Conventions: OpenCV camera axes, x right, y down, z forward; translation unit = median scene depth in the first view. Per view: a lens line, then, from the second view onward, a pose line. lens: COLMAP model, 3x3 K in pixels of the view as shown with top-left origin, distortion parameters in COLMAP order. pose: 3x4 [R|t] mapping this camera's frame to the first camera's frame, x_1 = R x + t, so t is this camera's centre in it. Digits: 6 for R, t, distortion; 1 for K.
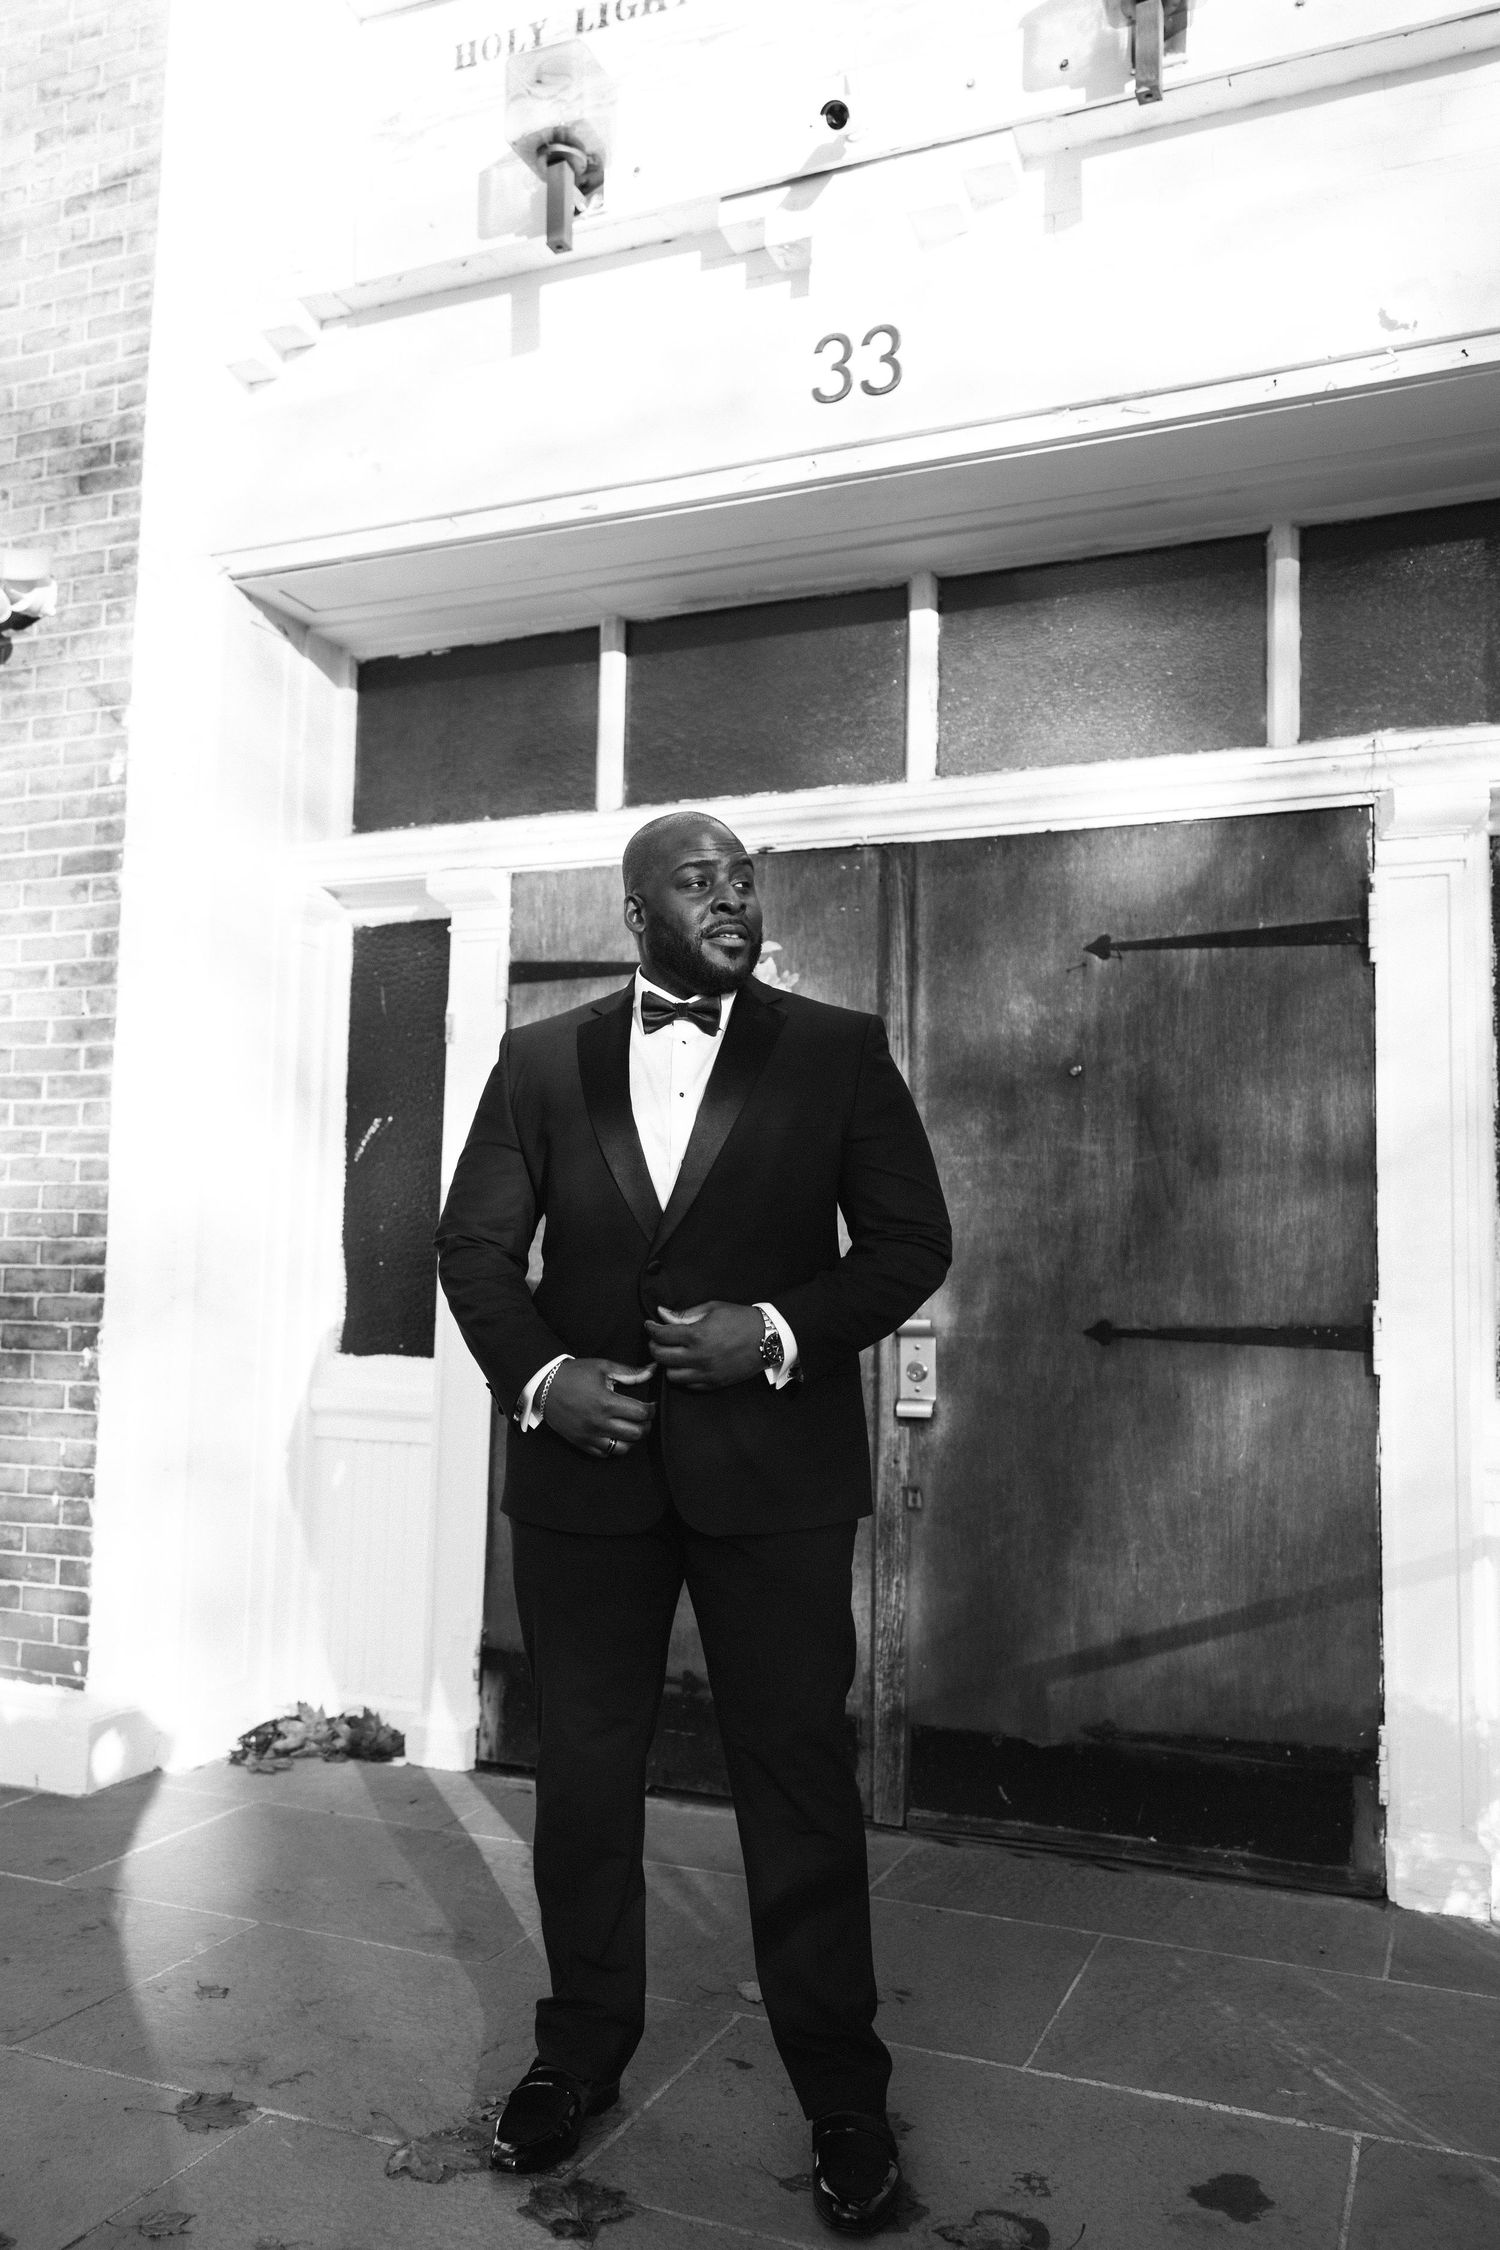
lens RADIAL K [[1847.7, 0, 740.2], [0, 1847.7, 1172.8], [0, 0, 1]] dist [0.018515, -0.007237]
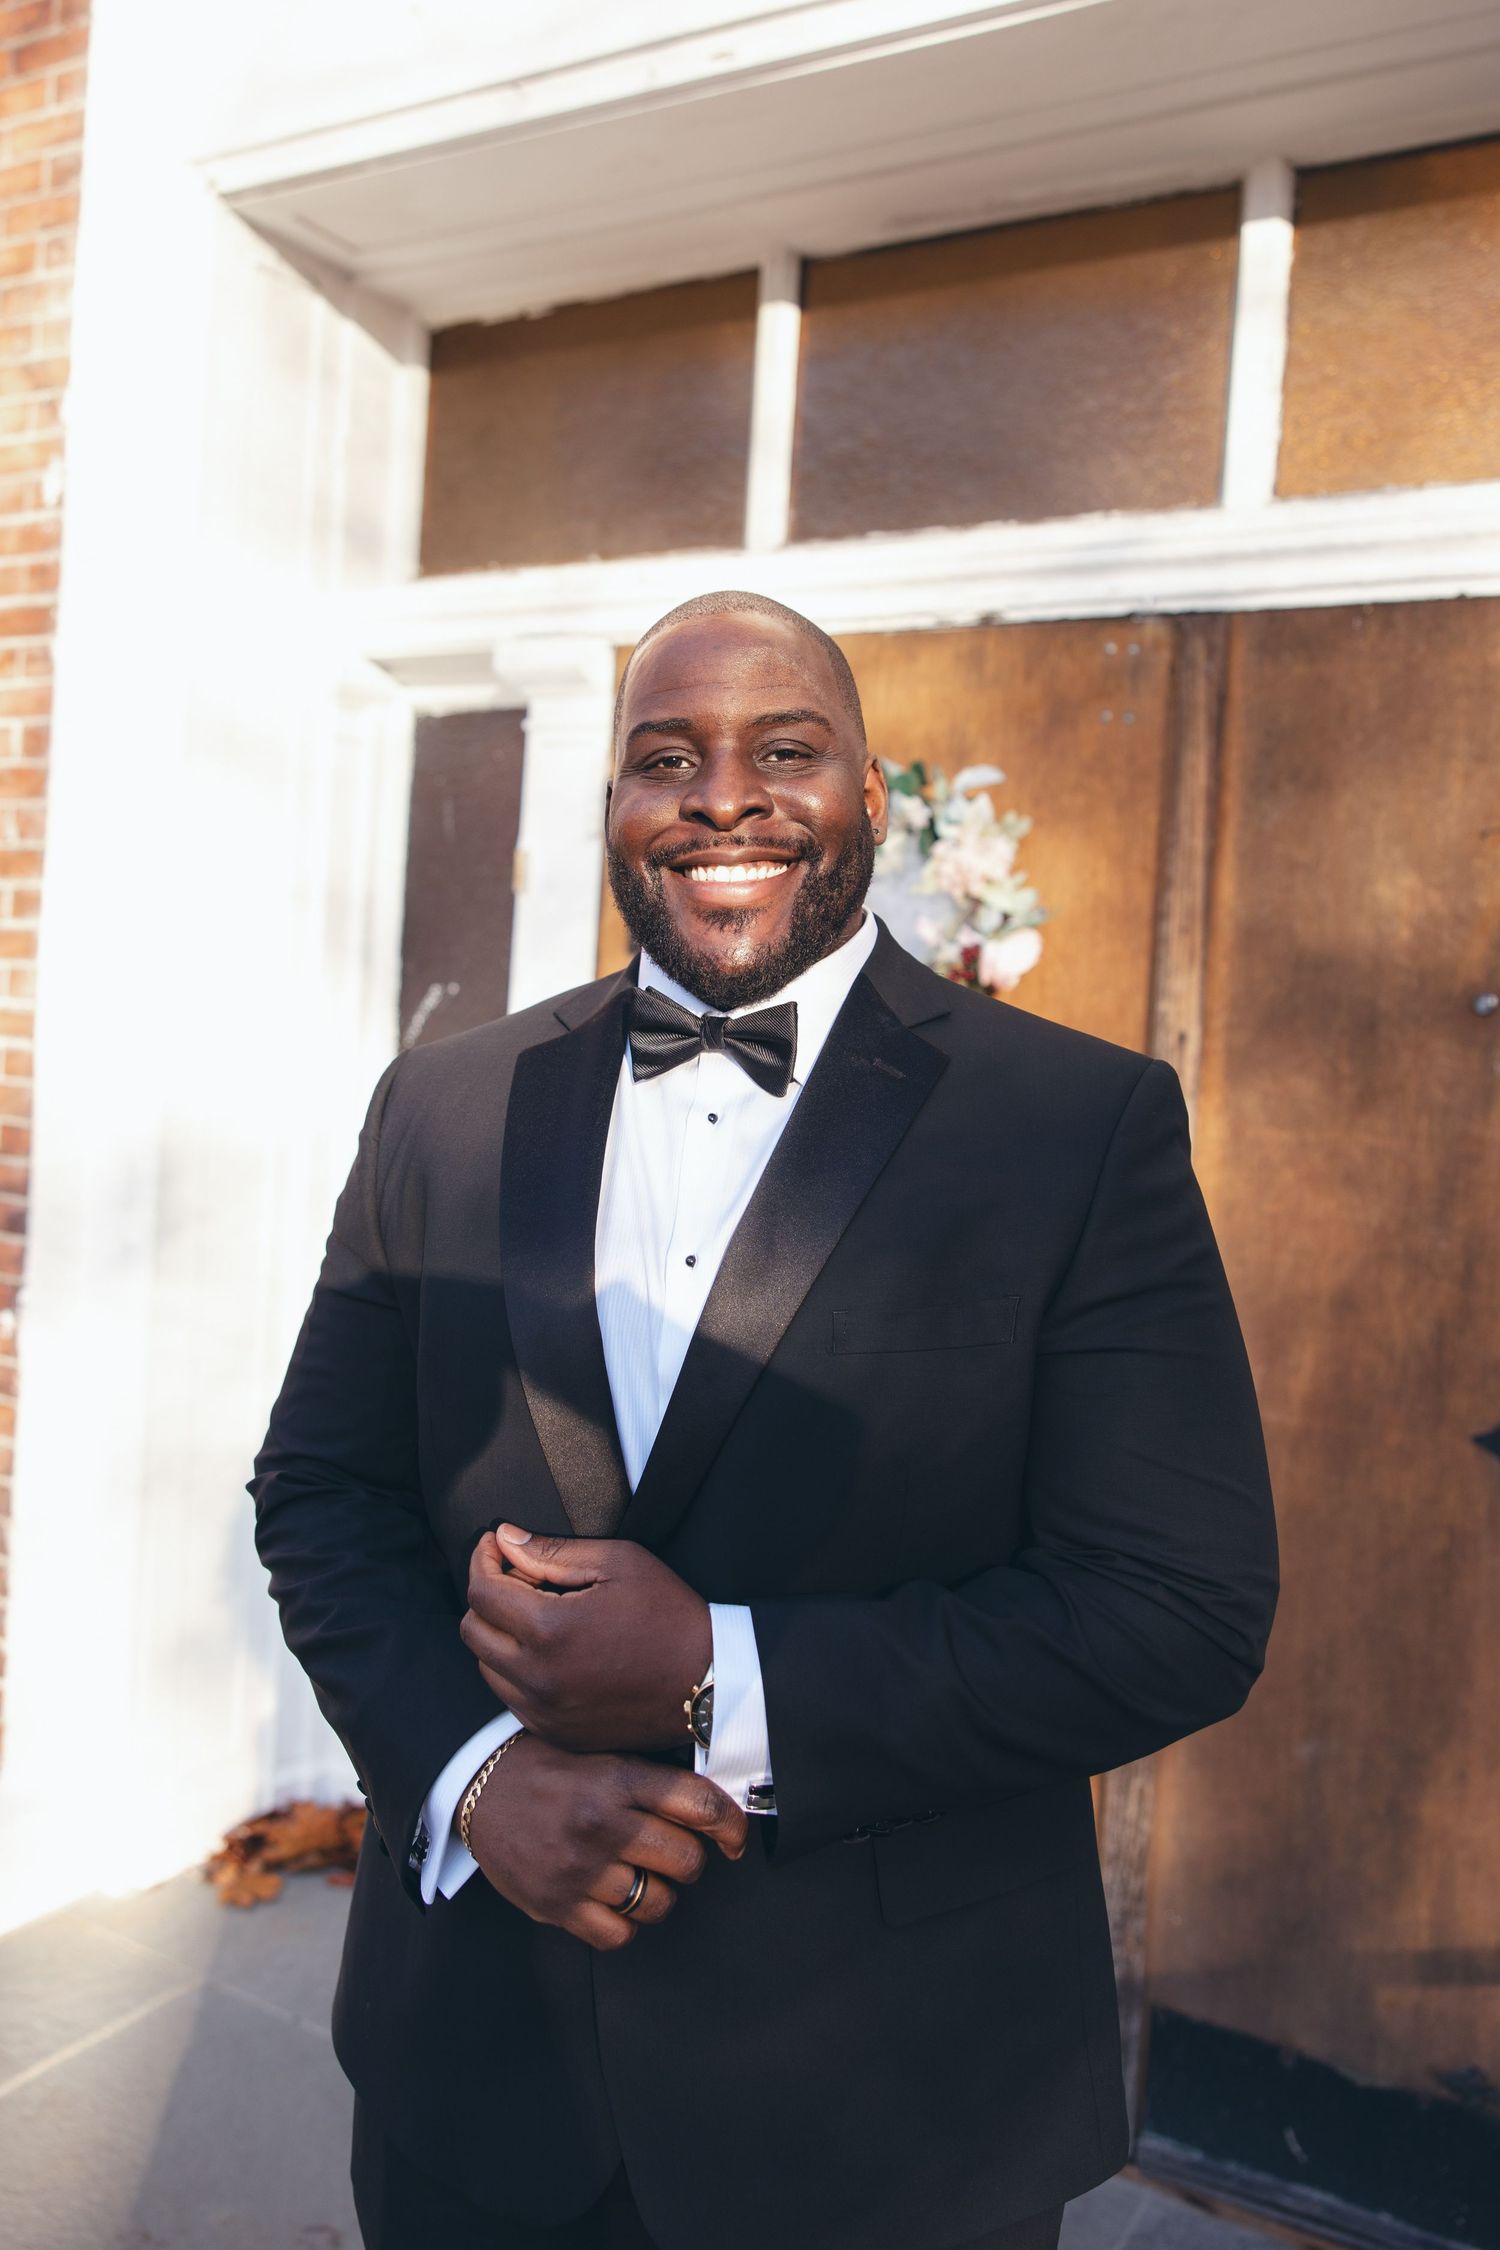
lens RADIAL K [[1847.7, 0, 748.6], [0, 1847.7, 1058.2], [0, 0, 1]] dist [0.018515, -0.007237]
pose [[0.989487, 0.044494, -0.137610, 0.025727], [-0.031949, 0.995240, 0.092065, -0.078270], [0.141051, -0.086701, 0.986199, 0.339958]]
